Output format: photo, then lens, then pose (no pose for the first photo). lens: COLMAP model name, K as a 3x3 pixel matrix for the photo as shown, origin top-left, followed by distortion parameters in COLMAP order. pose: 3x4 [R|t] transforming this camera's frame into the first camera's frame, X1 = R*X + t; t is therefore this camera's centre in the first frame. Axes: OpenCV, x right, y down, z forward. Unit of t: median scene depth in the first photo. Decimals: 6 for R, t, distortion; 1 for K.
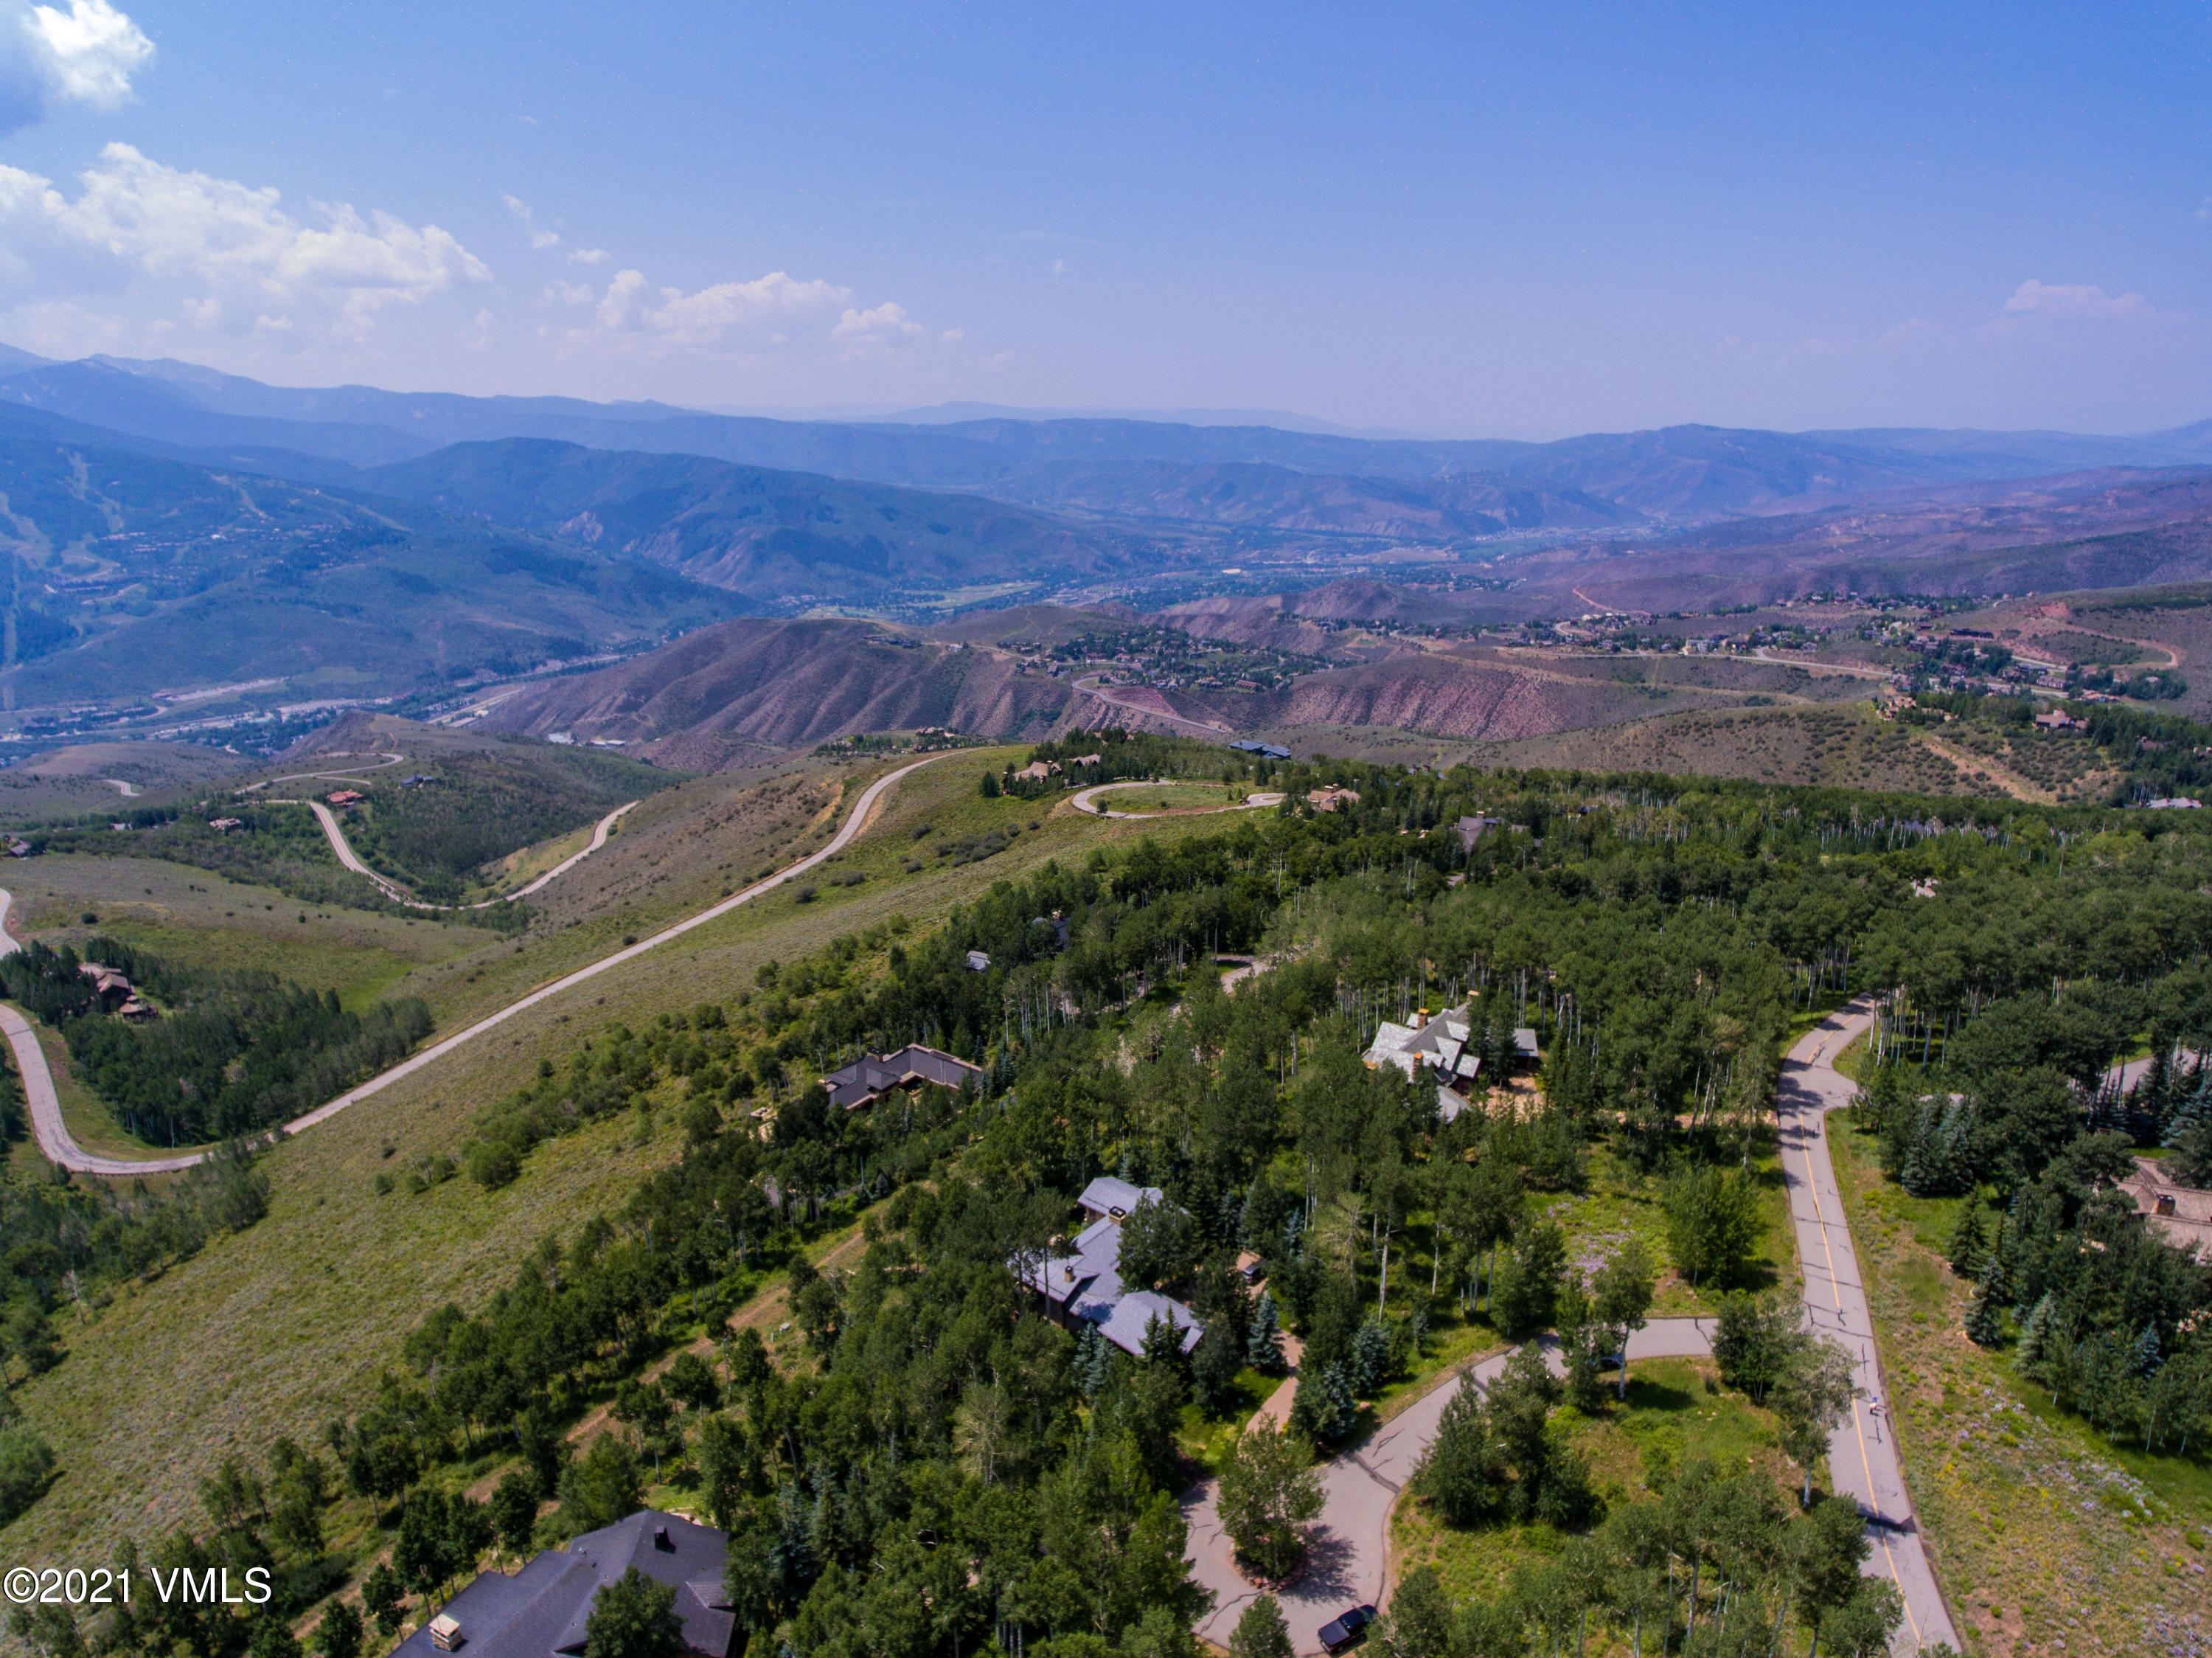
lens RADIAL K [[1296.6, 0, 1104.7], [0, 1296.6, 841.1], [0, 0, 1]] dist [-0.002444, -0.000673]
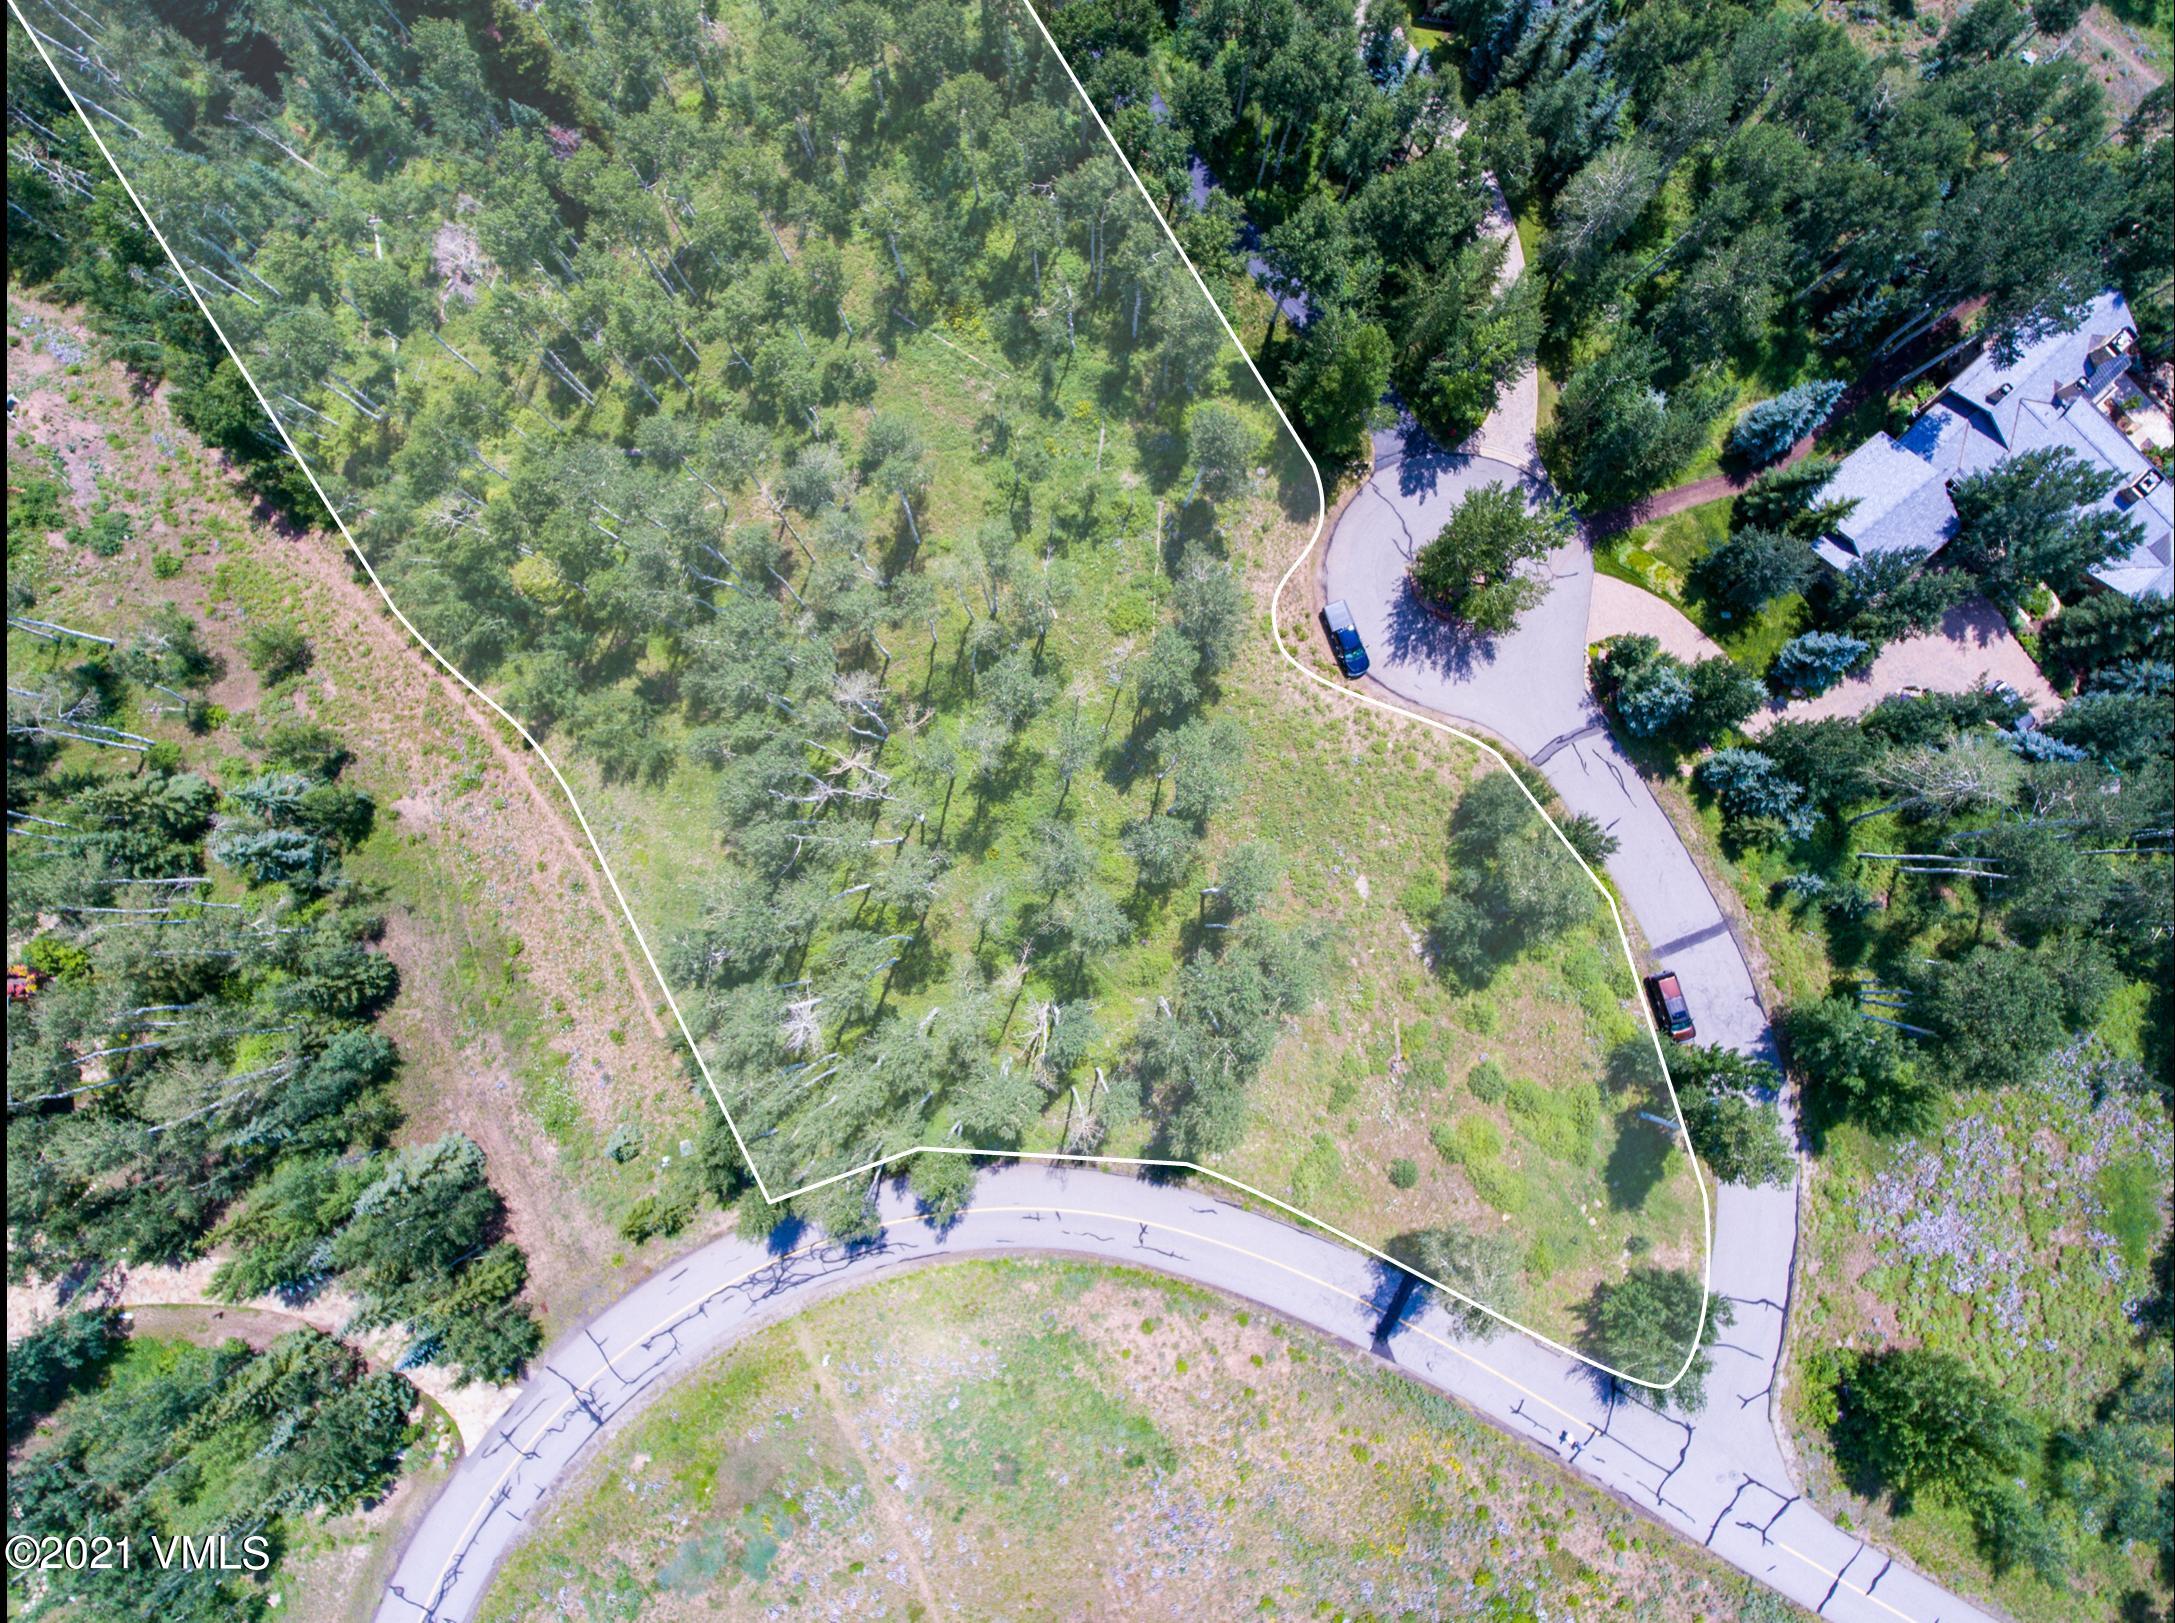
lens RADIAL K [[1274.8, 0, 1087.1], [0, 1274.8, 812.5], [0, 0, 1]] dist [-0.002444, -0.000673]
pose [[-0.133857, 0.990382, -0.035009, 0.288173], [-0.292539, -0.005737, 0.956236, -0.152200], [0.946839, 0.138241, 0.290493, 0.461483]]
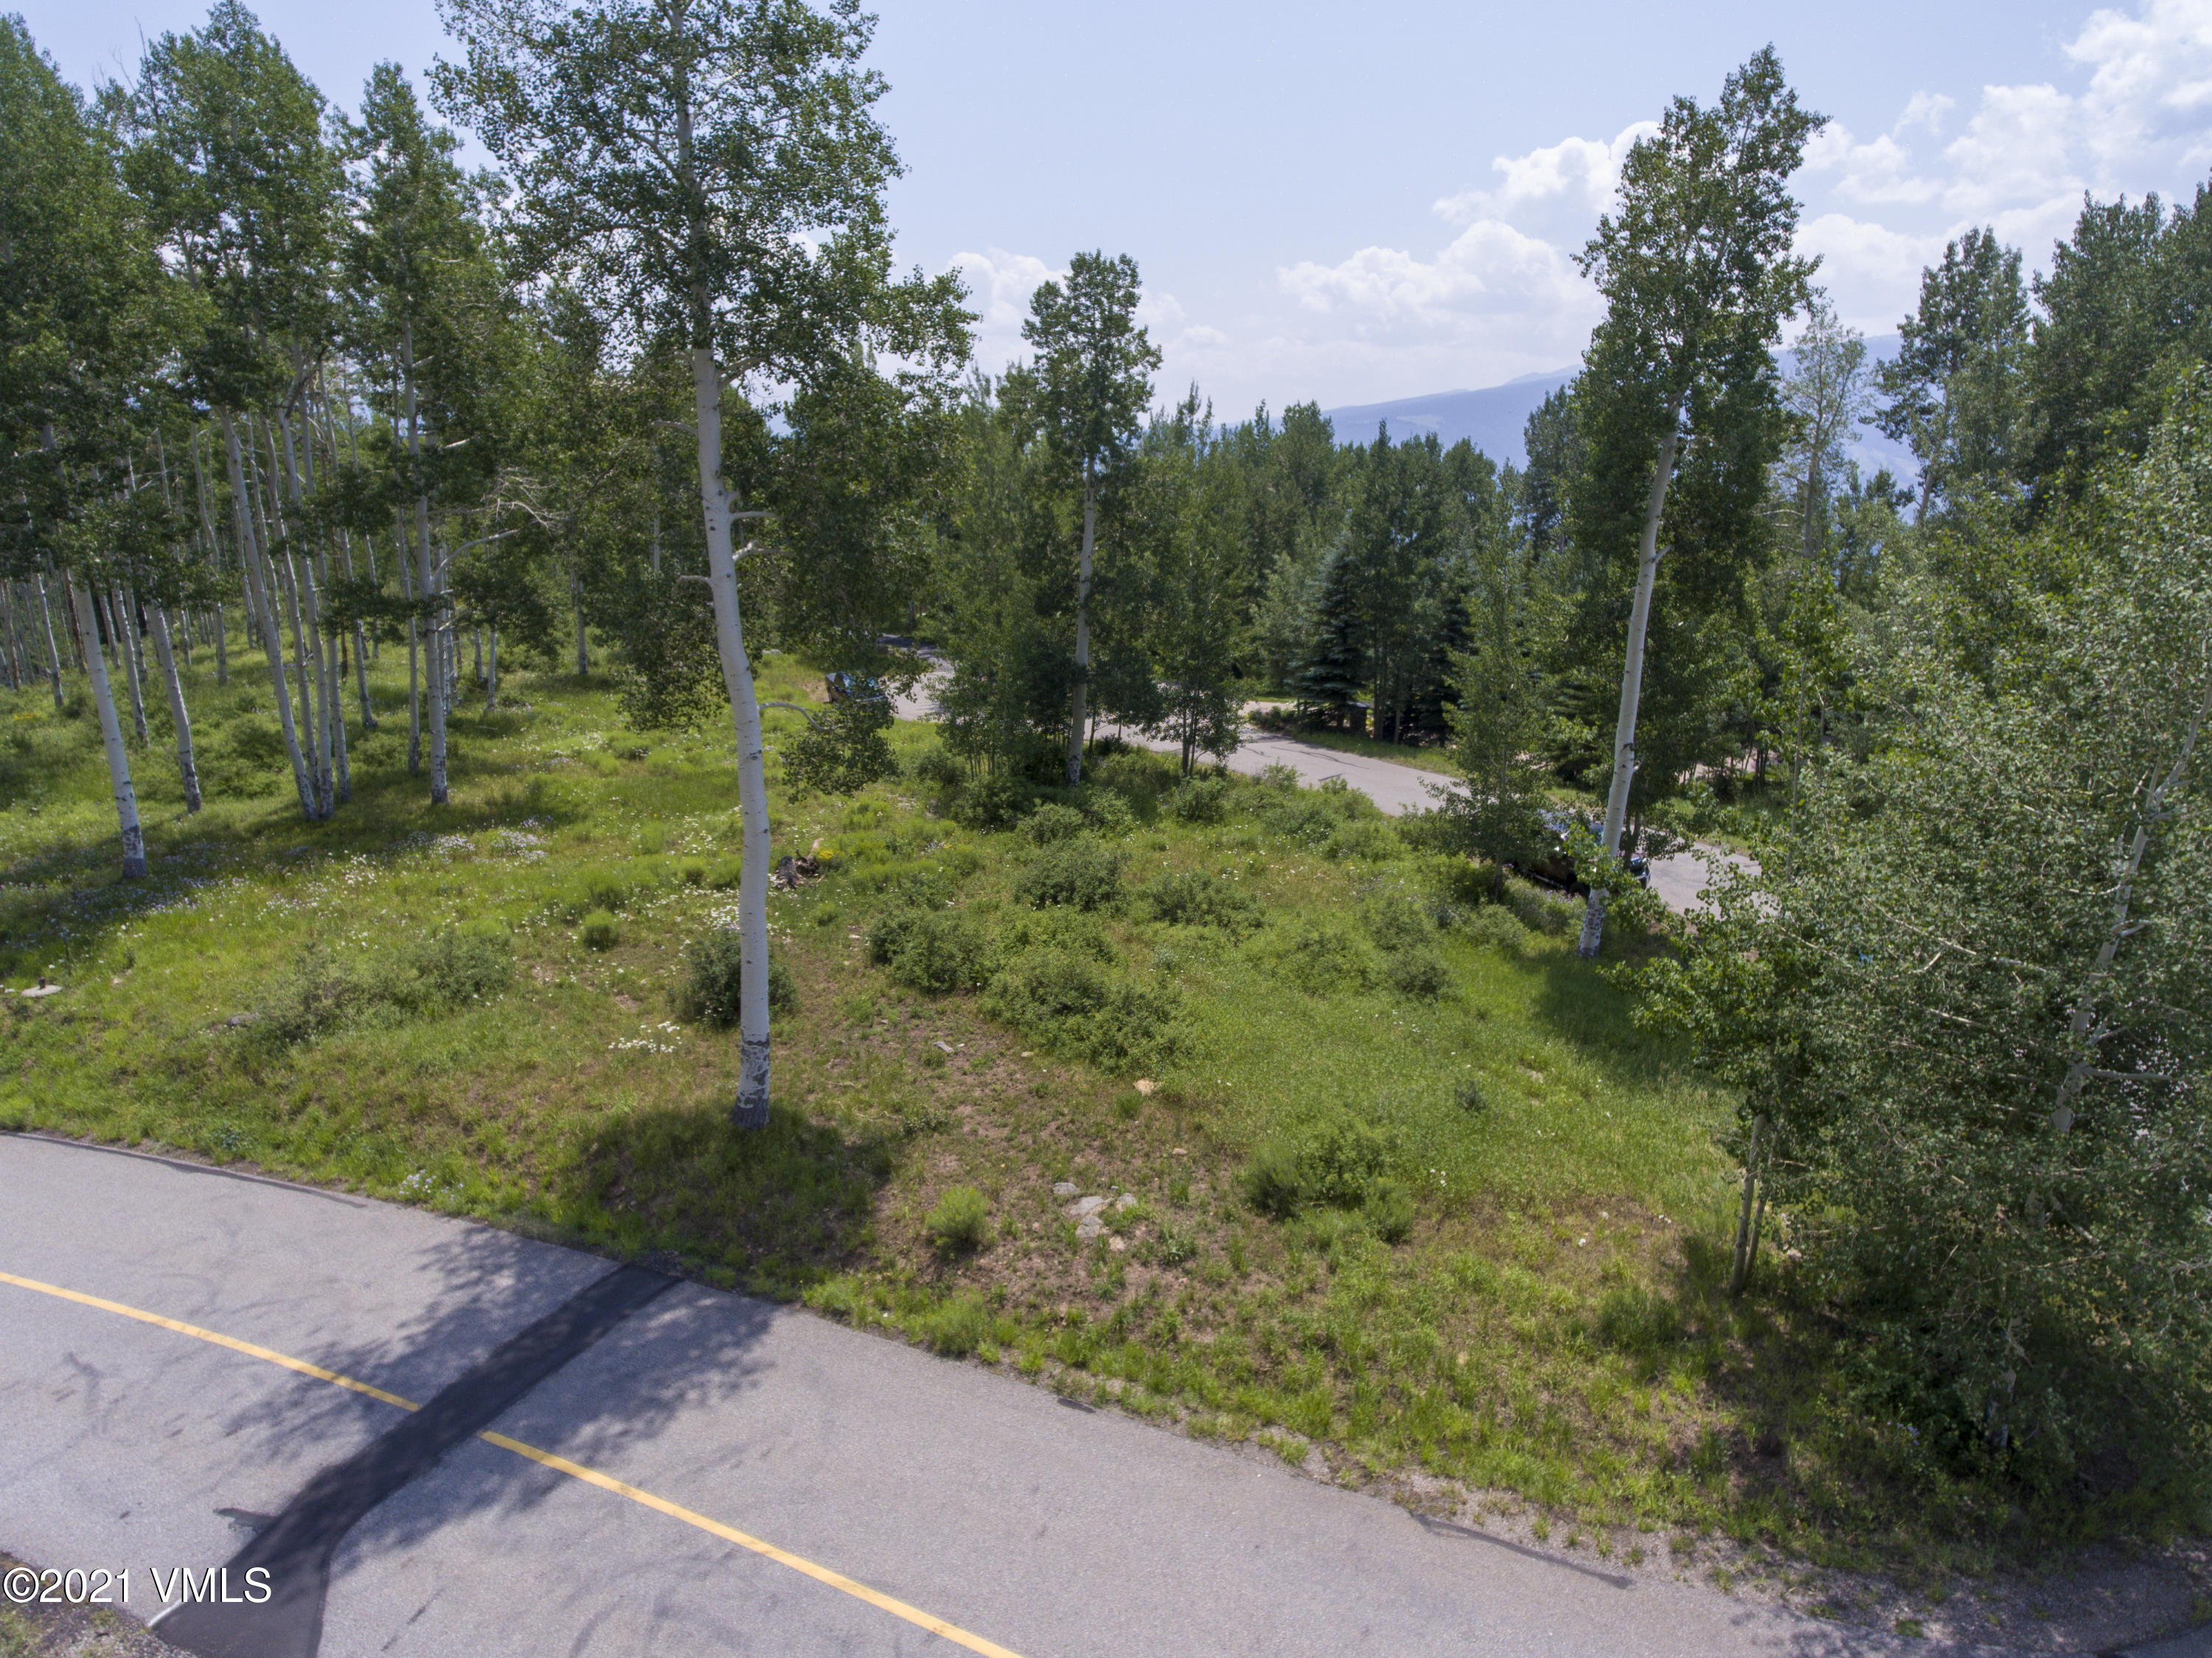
lens RADIAL K [[1296.6, 0, 1115.1], [0, 1296.6, 825.7], [0, 0, 1]] dist [-0.002444, -0.000673]
pose [[-0.094790, 0.283944, -0.954144, 0.588526], [-0.302979, 0.904762, 0.299348, 0.355475], [0.948271, 0.317461, 0.000267, 0.884462]]
